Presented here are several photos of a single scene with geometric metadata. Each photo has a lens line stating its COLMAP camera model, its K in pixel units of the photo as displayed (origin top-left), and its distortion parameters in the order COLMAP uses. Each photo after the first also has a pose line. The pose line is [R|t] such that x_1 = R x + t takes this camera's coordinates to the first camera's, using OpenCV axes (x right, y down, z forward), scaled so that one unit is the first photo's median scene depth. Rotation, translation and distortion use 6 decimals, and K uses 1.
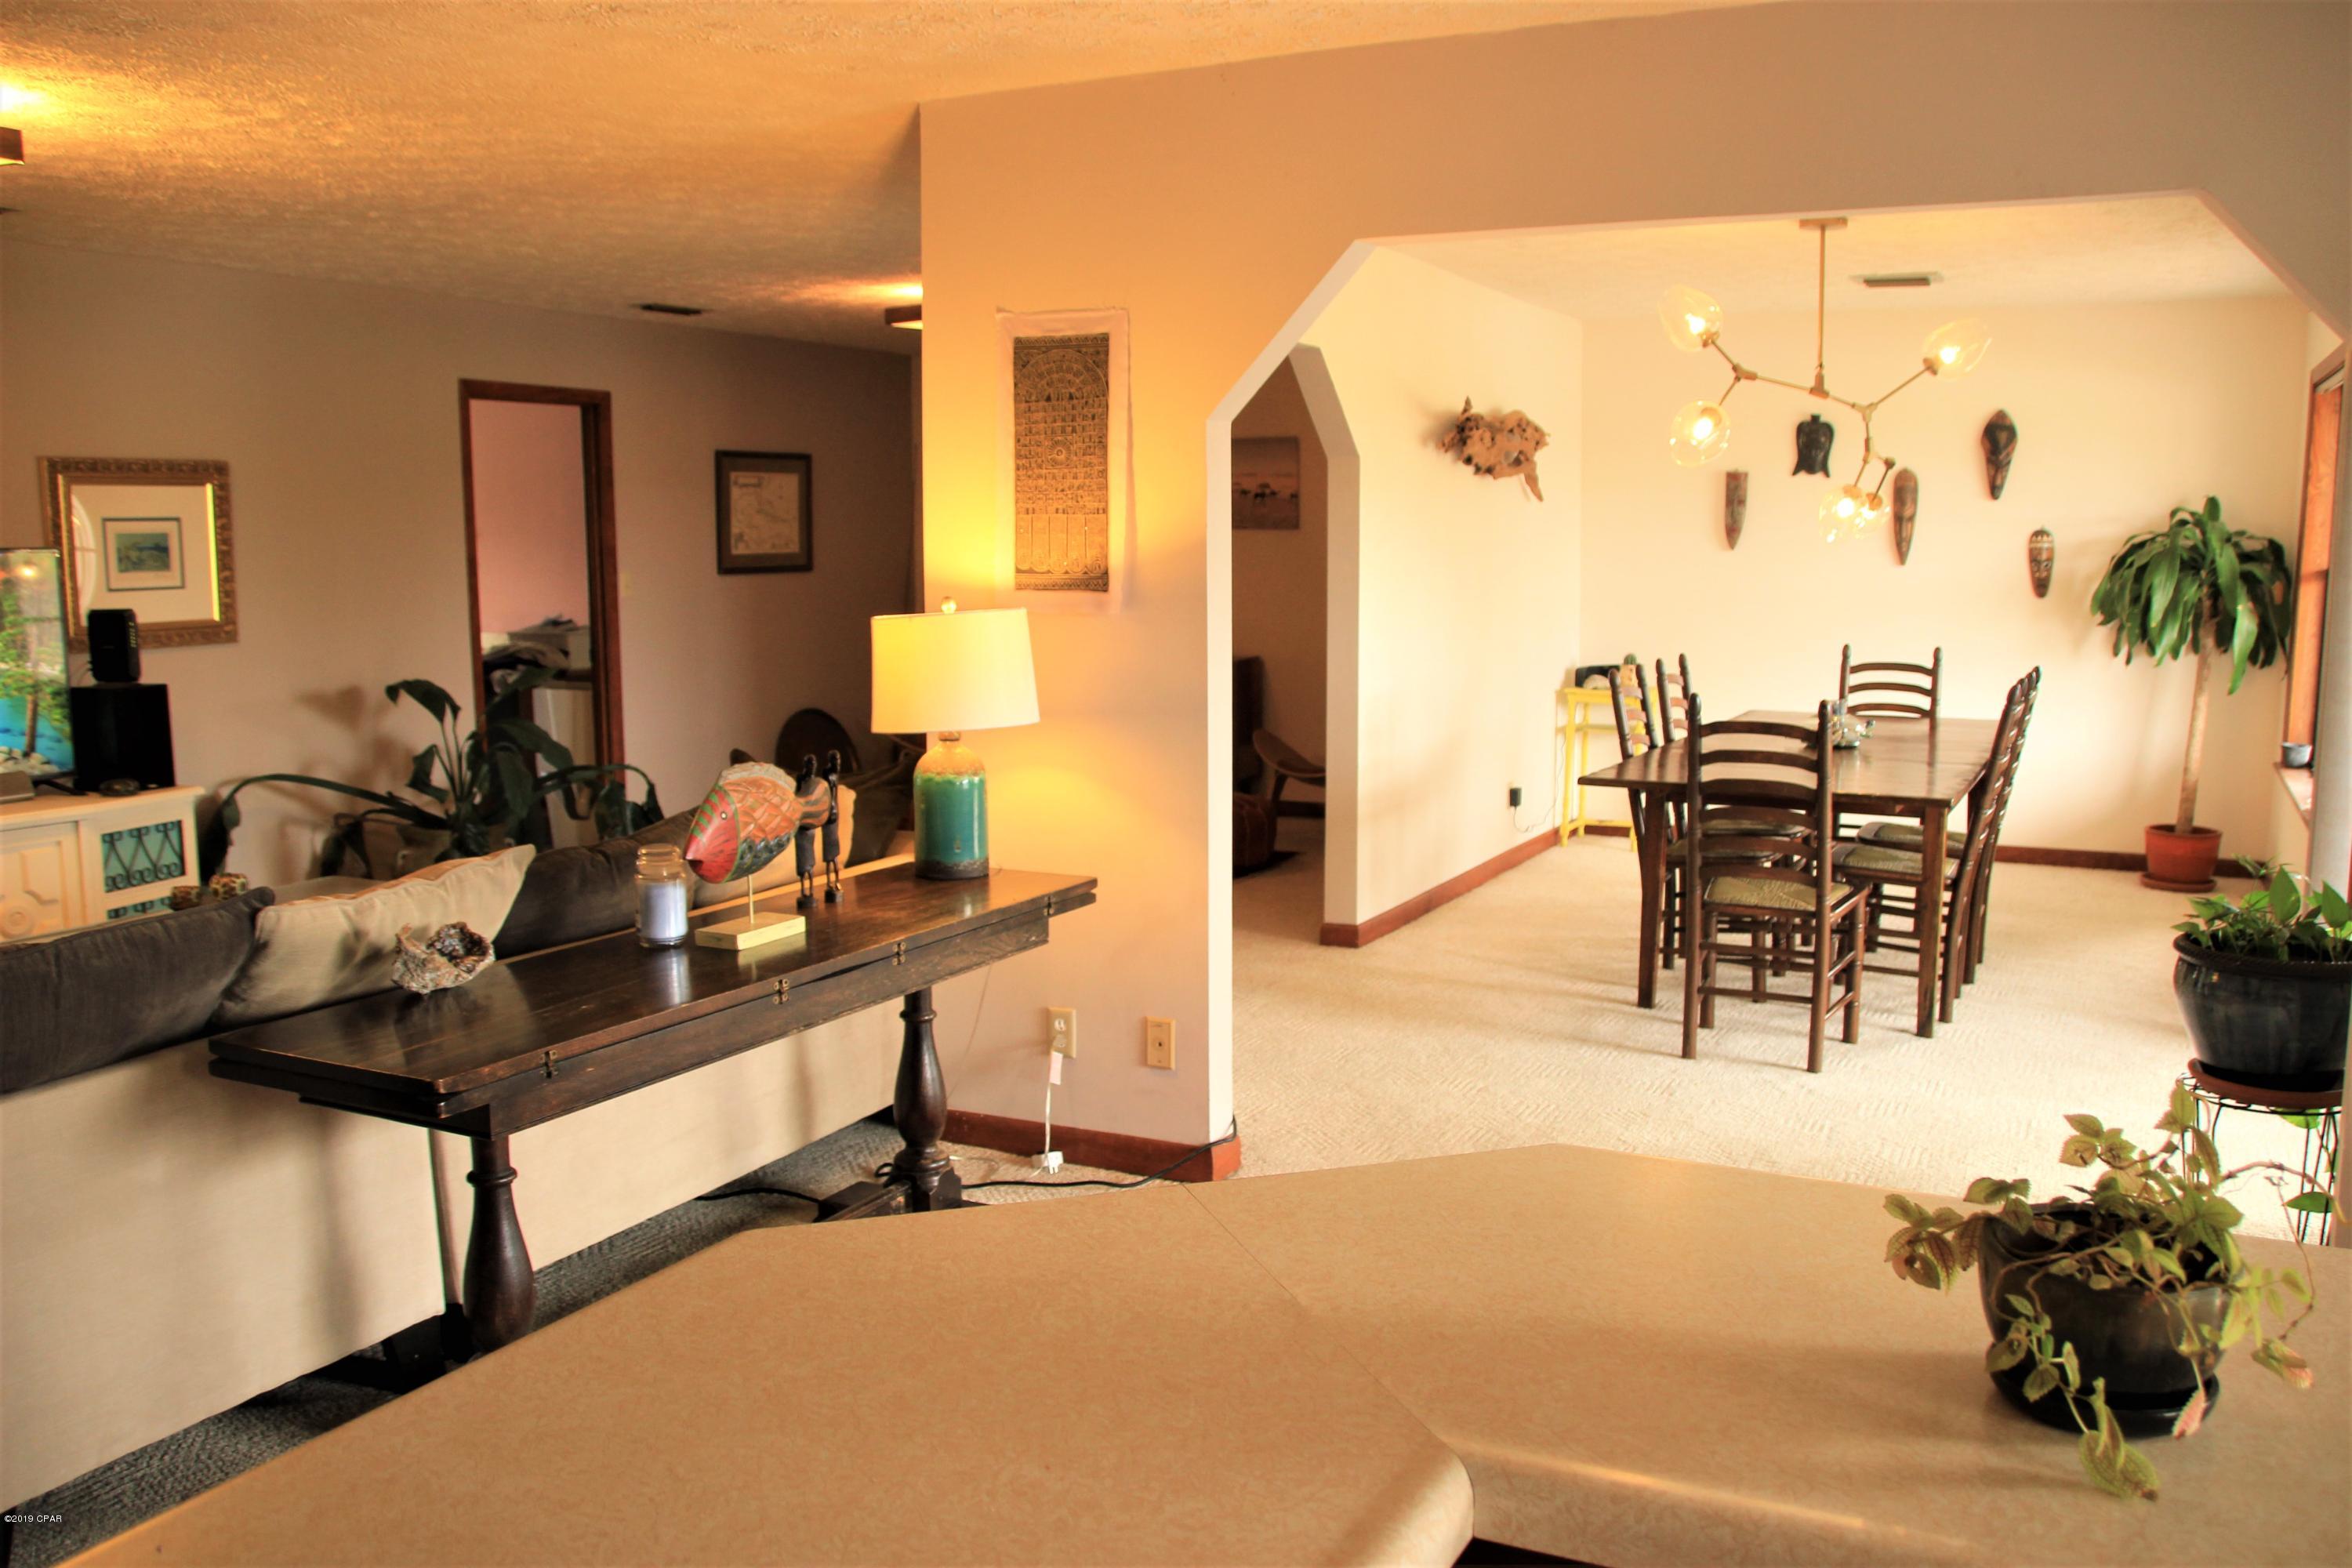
lens RADIAL K [[1963.8, 0, 1172.4], [0, 1963.8, 809.2], [0, 0, 1]] dist [-0.147206, 0.141554]
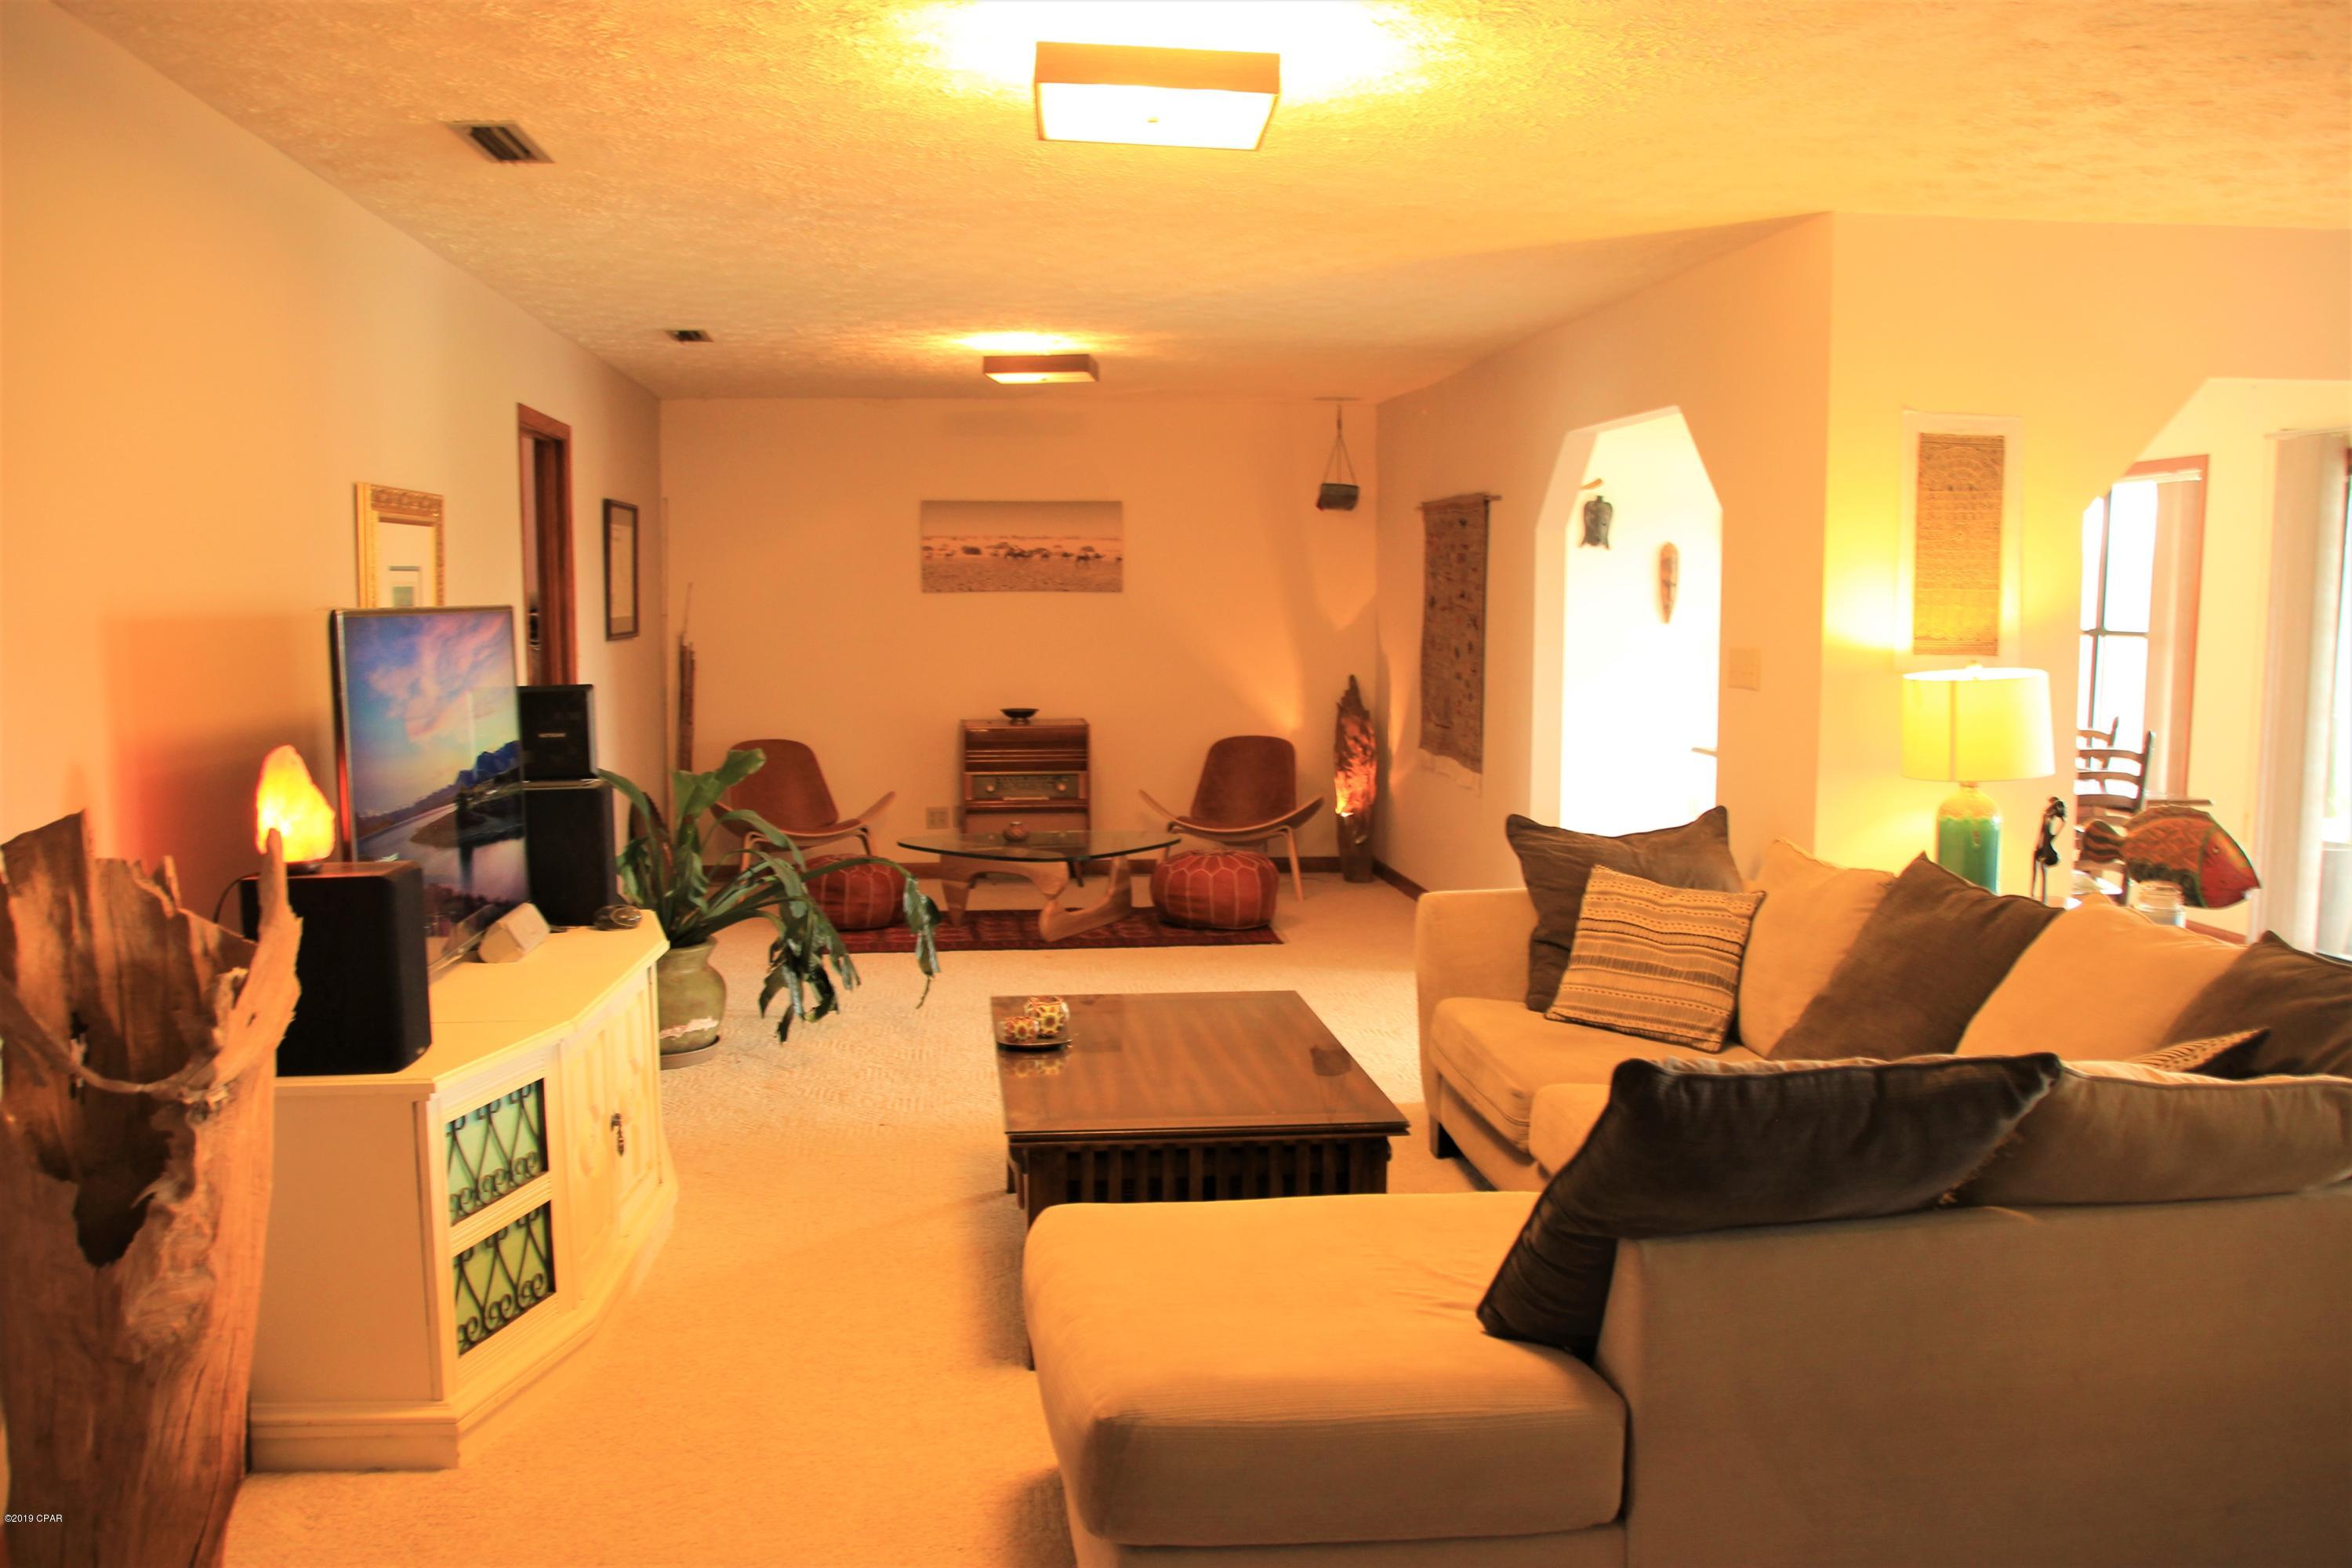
lens RADIAL K [[1963.8, 0, 1172.4], [0, 1963.8, 809.2], [0, 0, 1]] dist [-0.147206, 0.141554]
pose [[0.839320, -0.055300, 0.540818, -1.037370], [0.071417, 0.997407, -0.008848, -0.042233], [-0.538926, 0.046049, 0.841093, 0.290816]]
